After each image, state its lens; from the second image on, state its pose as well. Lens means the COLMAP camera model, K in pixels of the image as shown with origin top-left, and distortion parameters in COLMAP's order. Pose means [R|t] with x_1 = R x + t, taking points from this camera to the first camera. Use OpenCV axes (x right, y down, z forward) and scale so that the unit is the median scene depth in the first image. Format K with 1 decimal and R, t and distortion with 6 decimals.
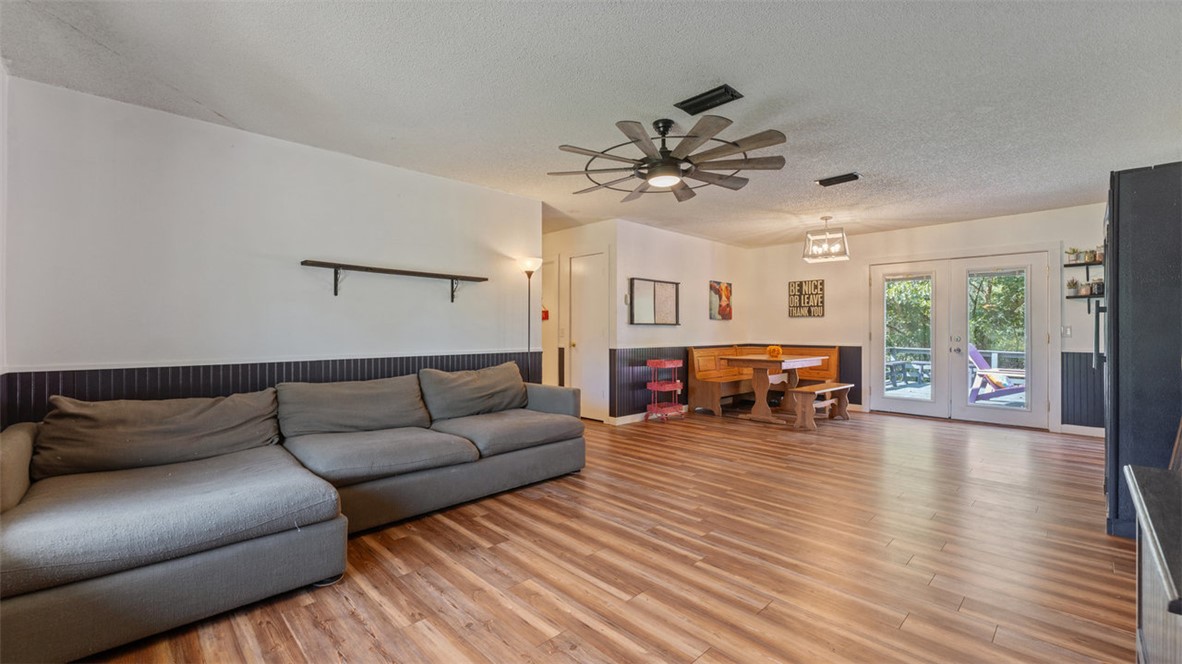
lens RADIAL K [[492.0, 0, 585.9], [0, 492.0, 330.9], [0, 0, 1]] dist [0.014605, -0.001053]
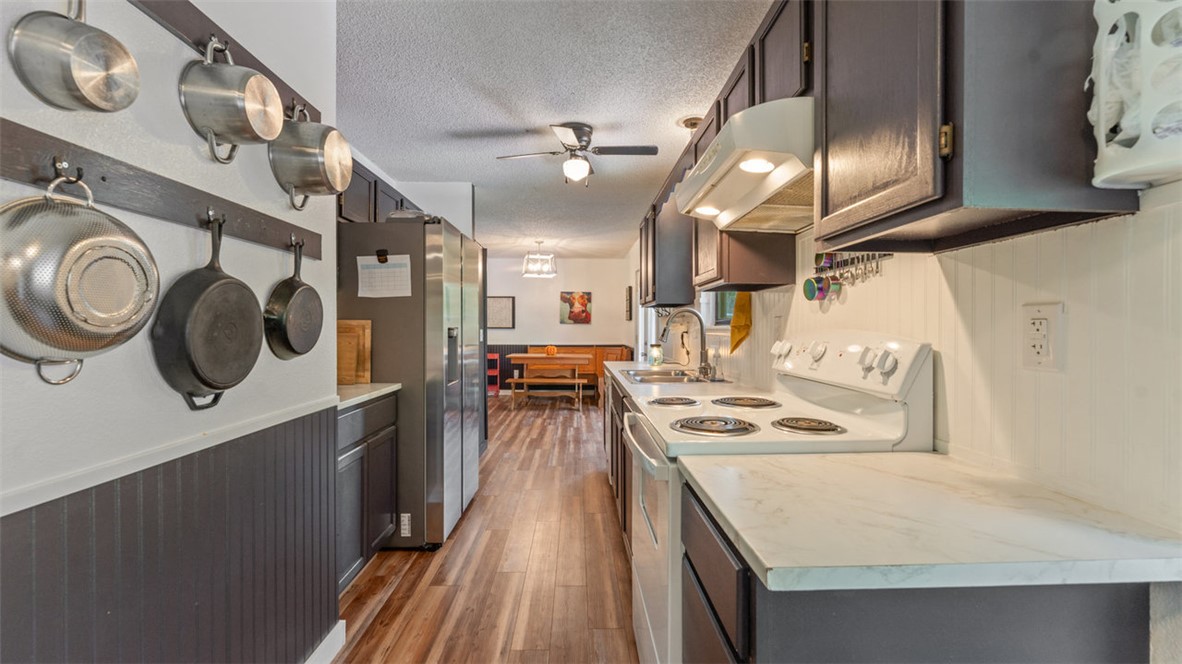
lens RADIAL K [[492.0, 0, 584.6], [0, 492.0, 329.0], [0, 0, 1]] dist [0.014605, -0.001053]
pose [[0.726654, -0.000538, -0.687003, 1.259593], [-0.000453, 0.999999, -0.001263, -0.009710], [0.687003, 0.001230, 0.726653, 0.160109]]
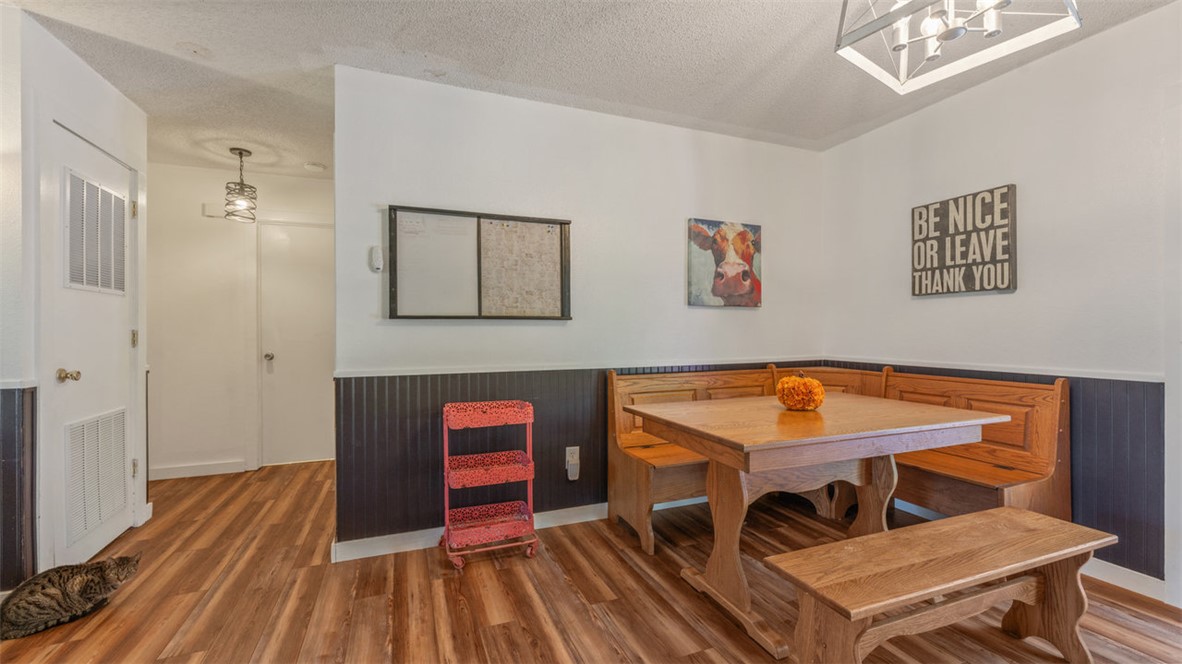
lens RADIAL K [[492.0, 0, 591.7], [0, 492.0, 332.3], [0, 0, 1]] dist [0.014605, -0.001053]
pose [[0.924702, -0.006438, -0.380636, 0.373903], [0.004209, 0.999969, -0.006688, 0.002205], [0.380668, 0.004582, 0.924701, 0.617823]]
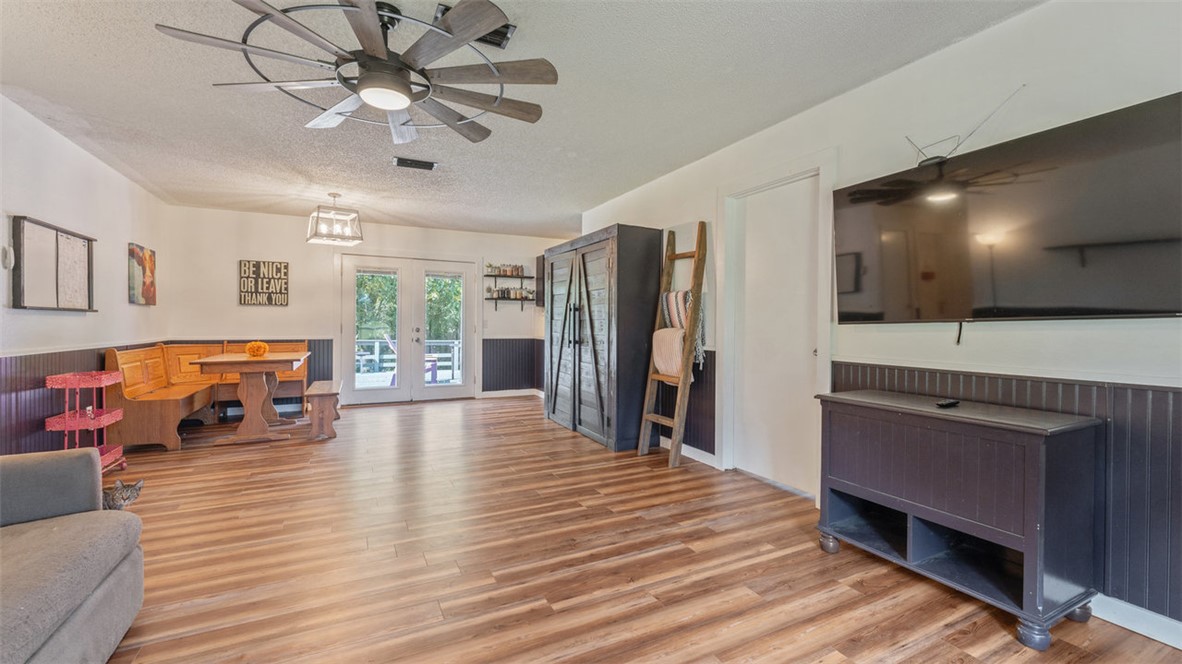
lens RADIAL K [[492.0, 0, 592.4], [0, 492.0, 327.6], [0, 0, 1]] dist [0.014605, -0.001053]
pose [[0.298500, -0.006689, 0.954386, -0.200567], [-0.003059, 0.999964, 0.007965, 0.000361], [-0.954405, -0.005297, 0.298468, 0.263019]]
